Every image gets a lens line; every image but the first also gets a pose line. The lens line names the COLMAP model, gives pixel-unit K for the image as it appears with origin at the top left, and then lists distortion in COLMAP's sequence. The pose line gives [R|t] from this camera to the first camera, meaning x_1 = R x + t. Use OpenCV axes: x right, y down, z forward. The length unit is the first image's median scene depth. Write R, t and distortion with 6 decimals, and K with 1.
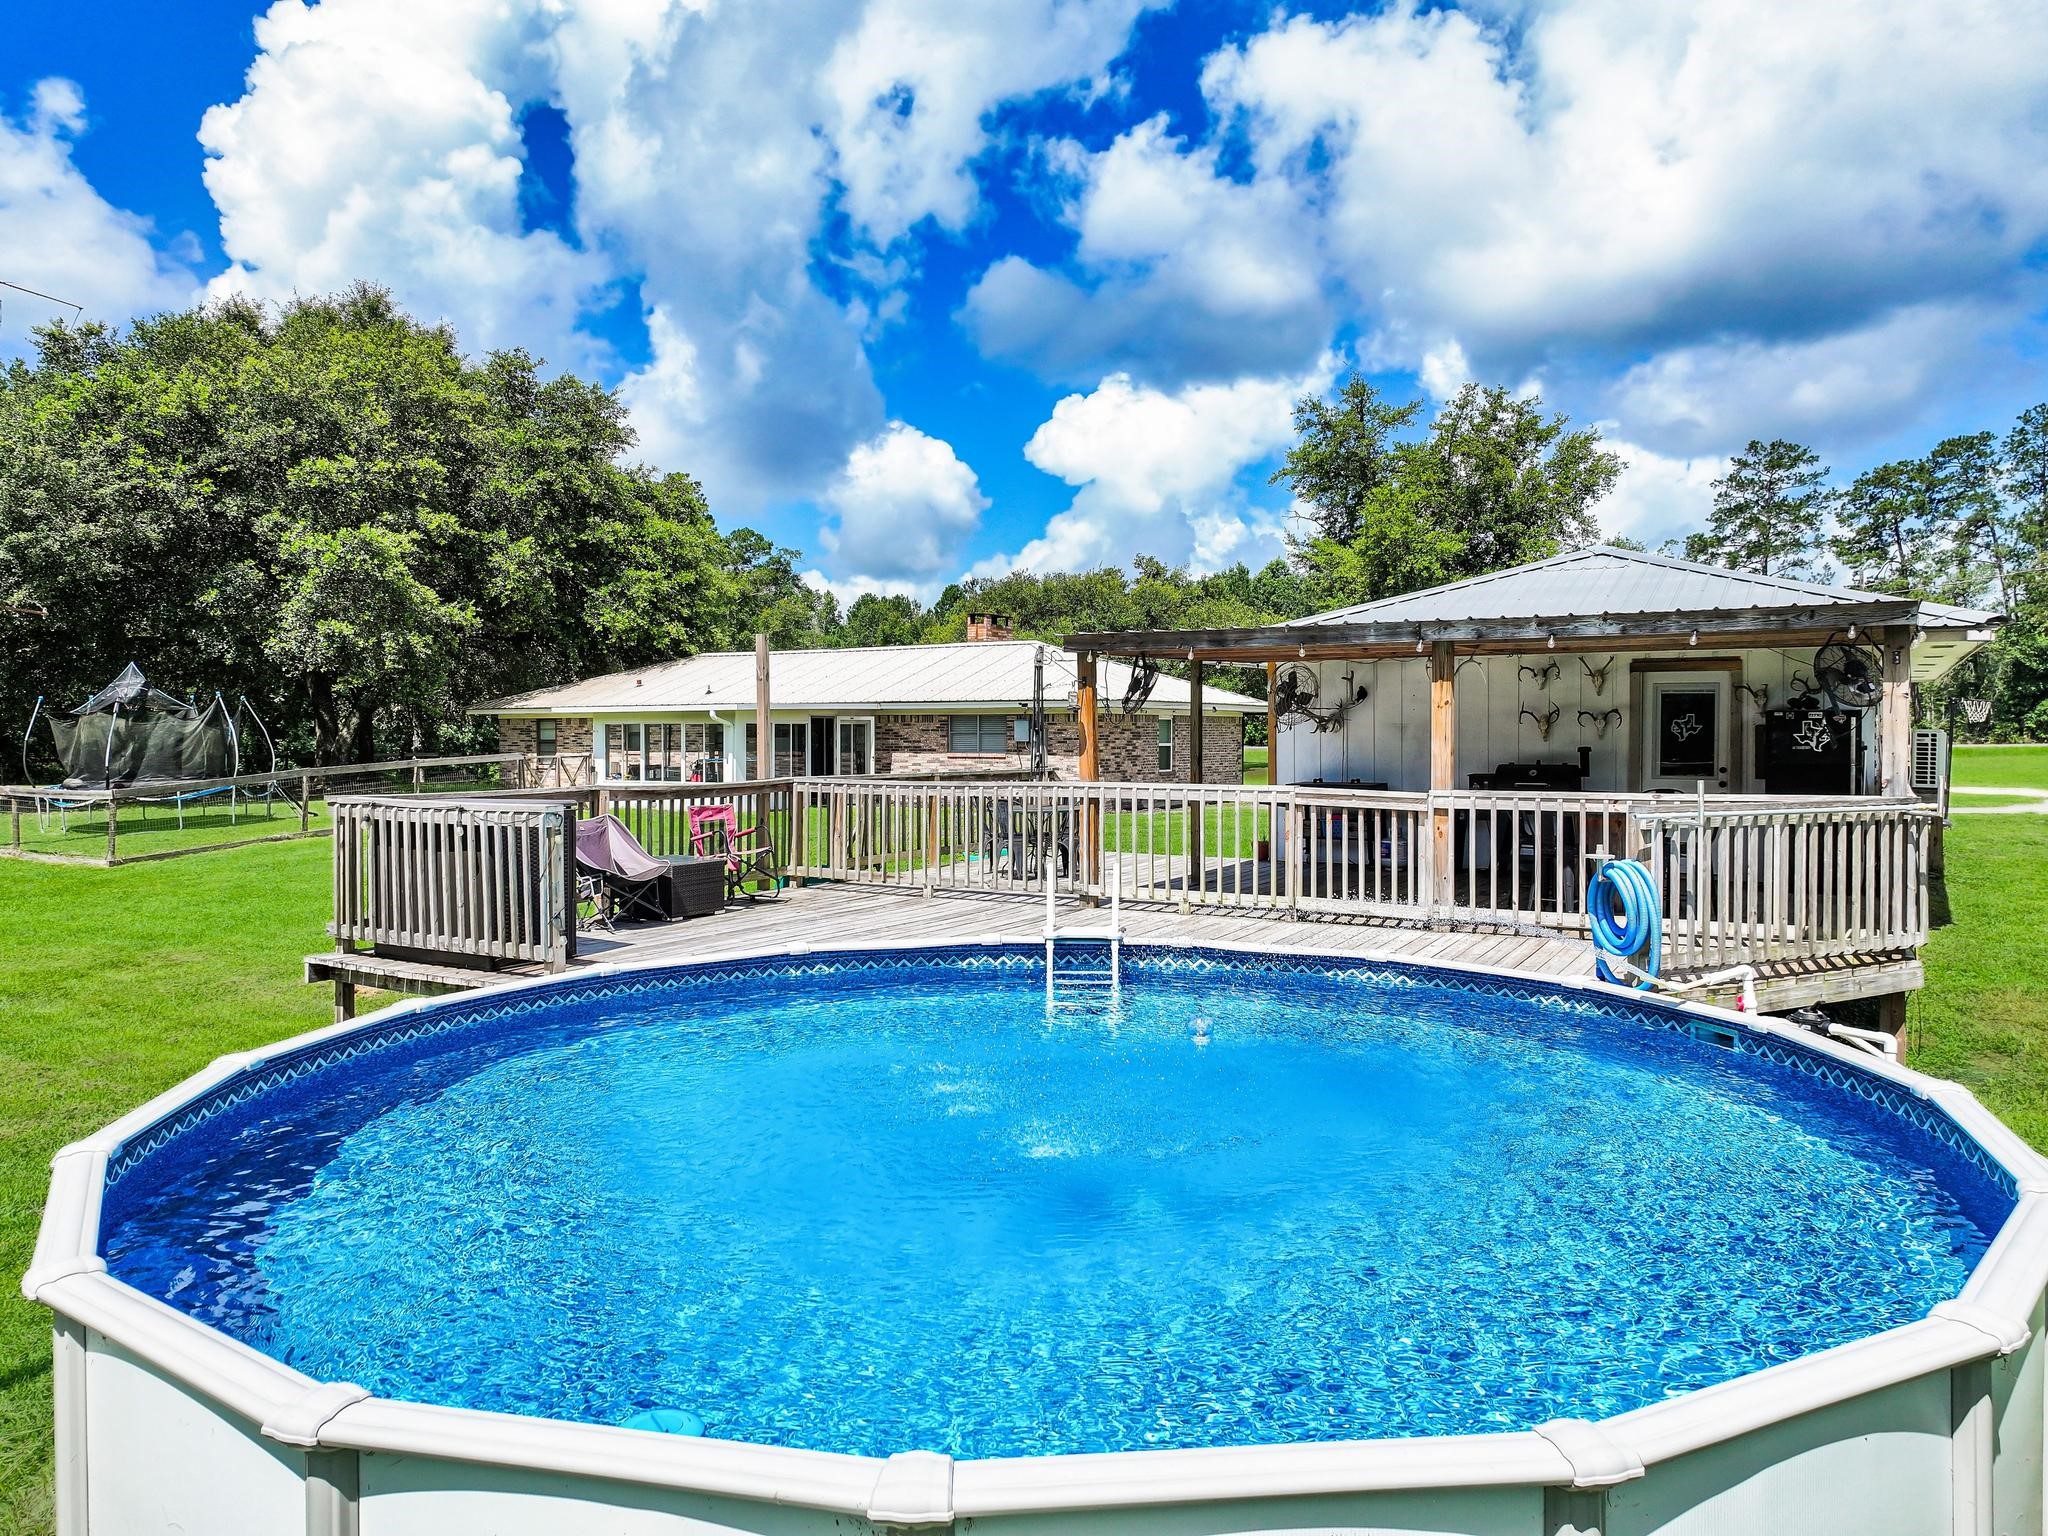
lens RADIAL K [[1447.1, 0, 1025.4], [0, 1447.1, 767.4], [0, 0, 1]] dist [0.003325, 0.002478]
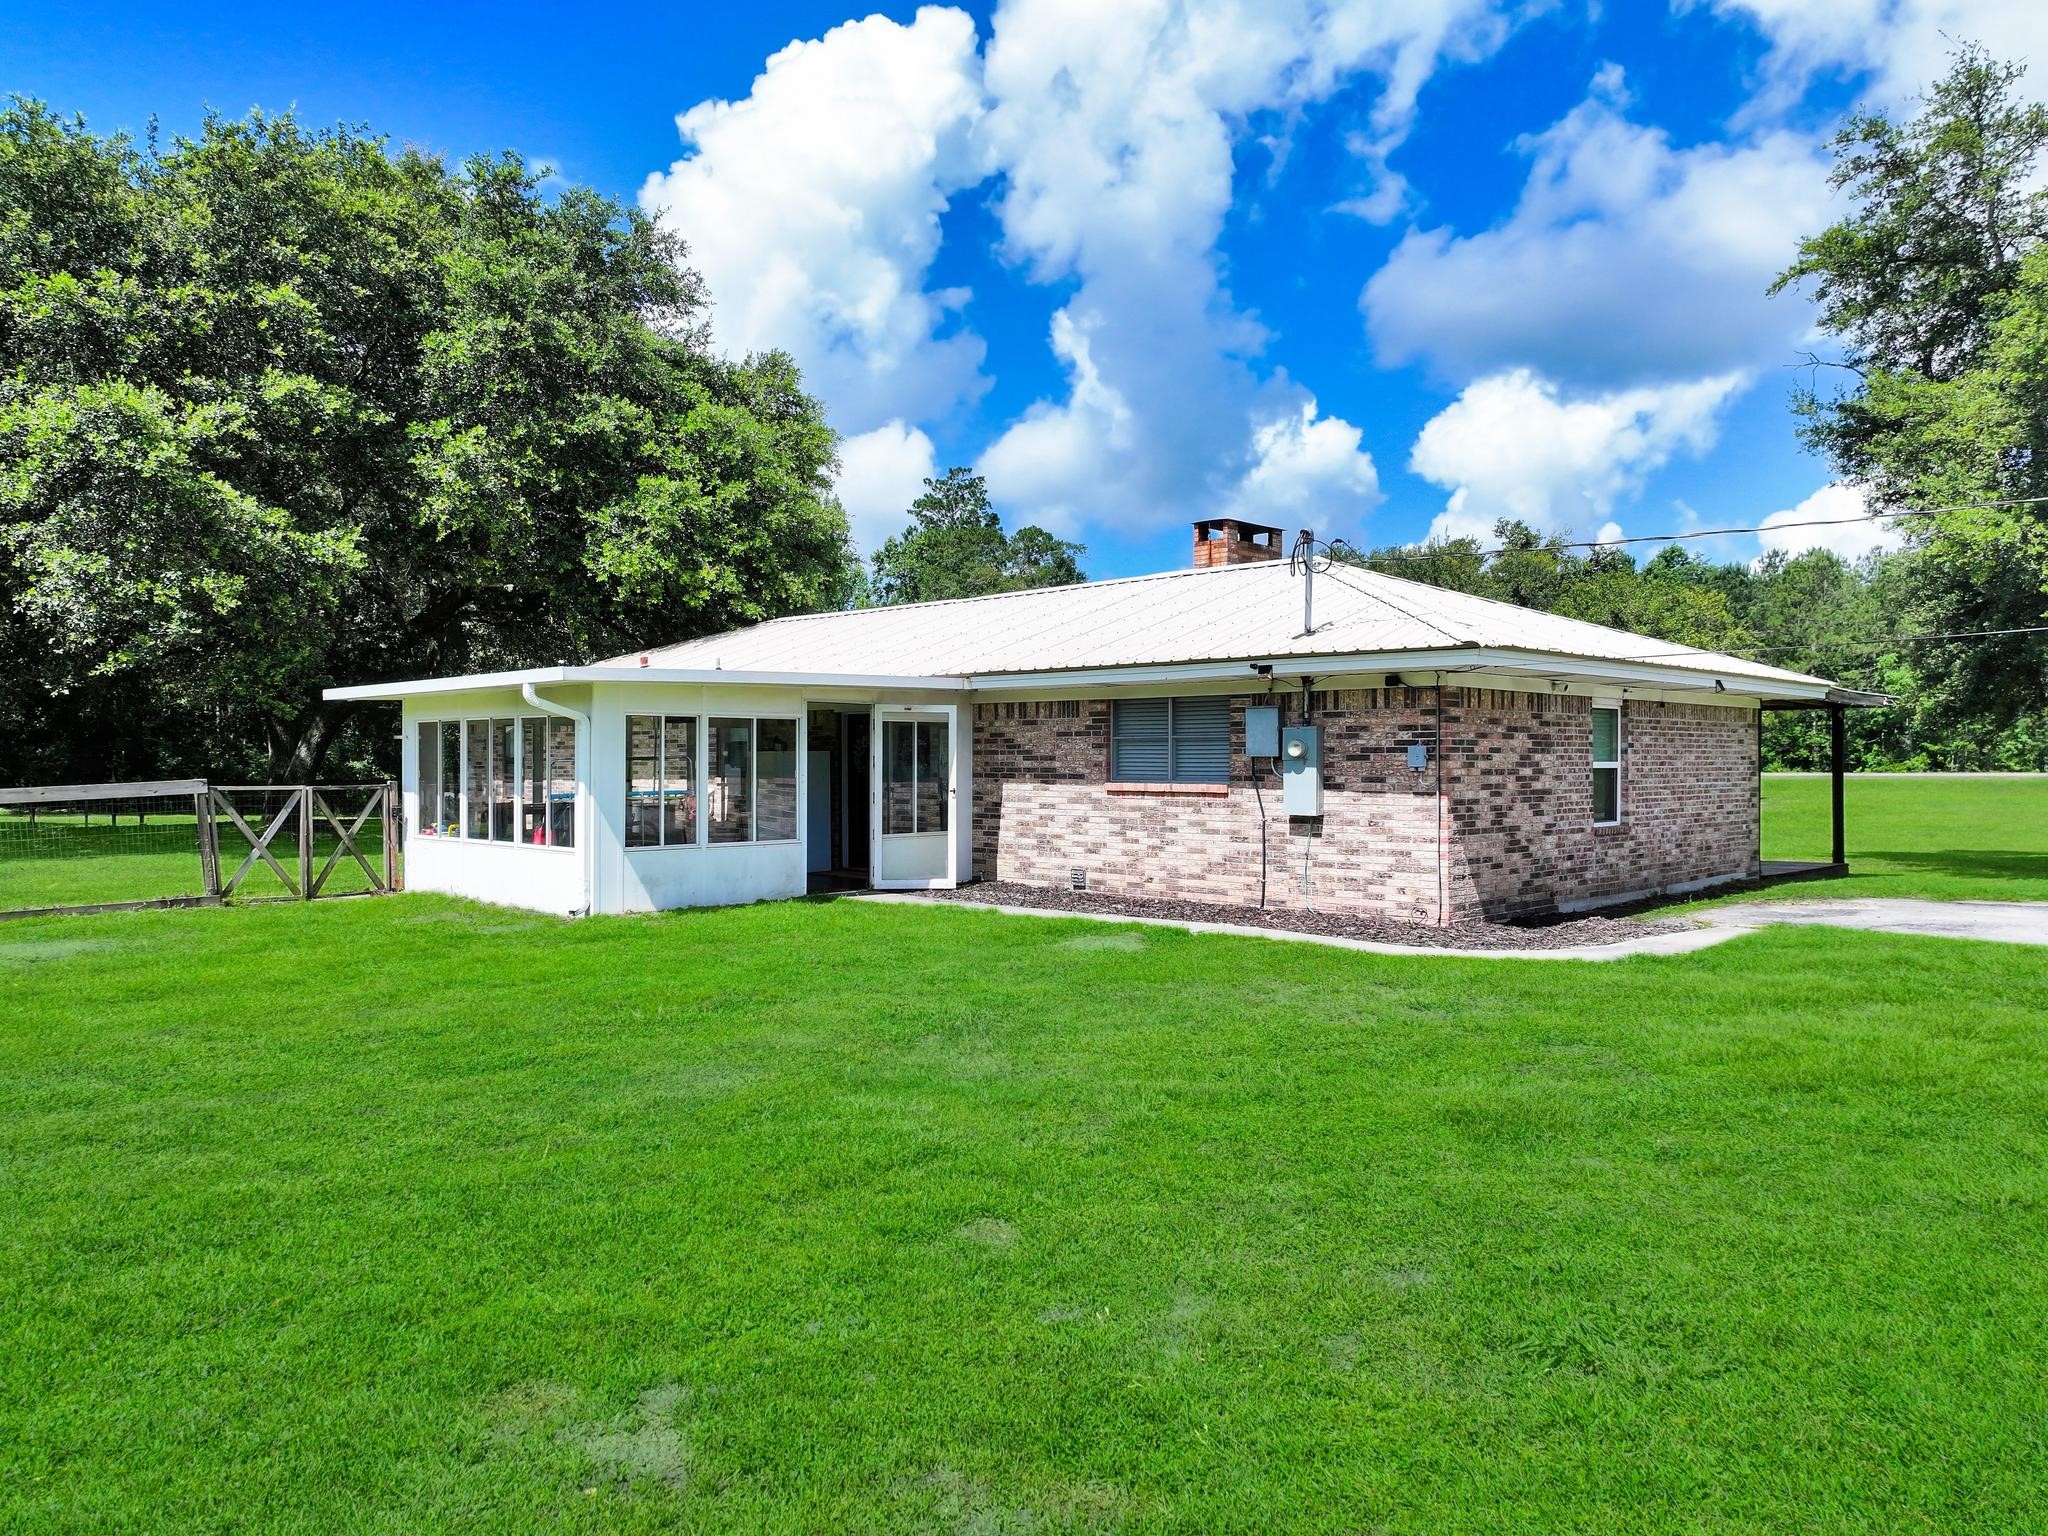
lens RADIAL K [[1447.1, 0, 1025.4], [0, 1447.1, 767.4], [0, 0, 1]] dist [0.003325, 0.002478]
pose [[0.973324, 0.001188, -0.229433, 0.022490], [-0.005498, 0.999820, -0.018149, -0.005355], [0.229370, 0.018926, 0.973155, 0.462355]]
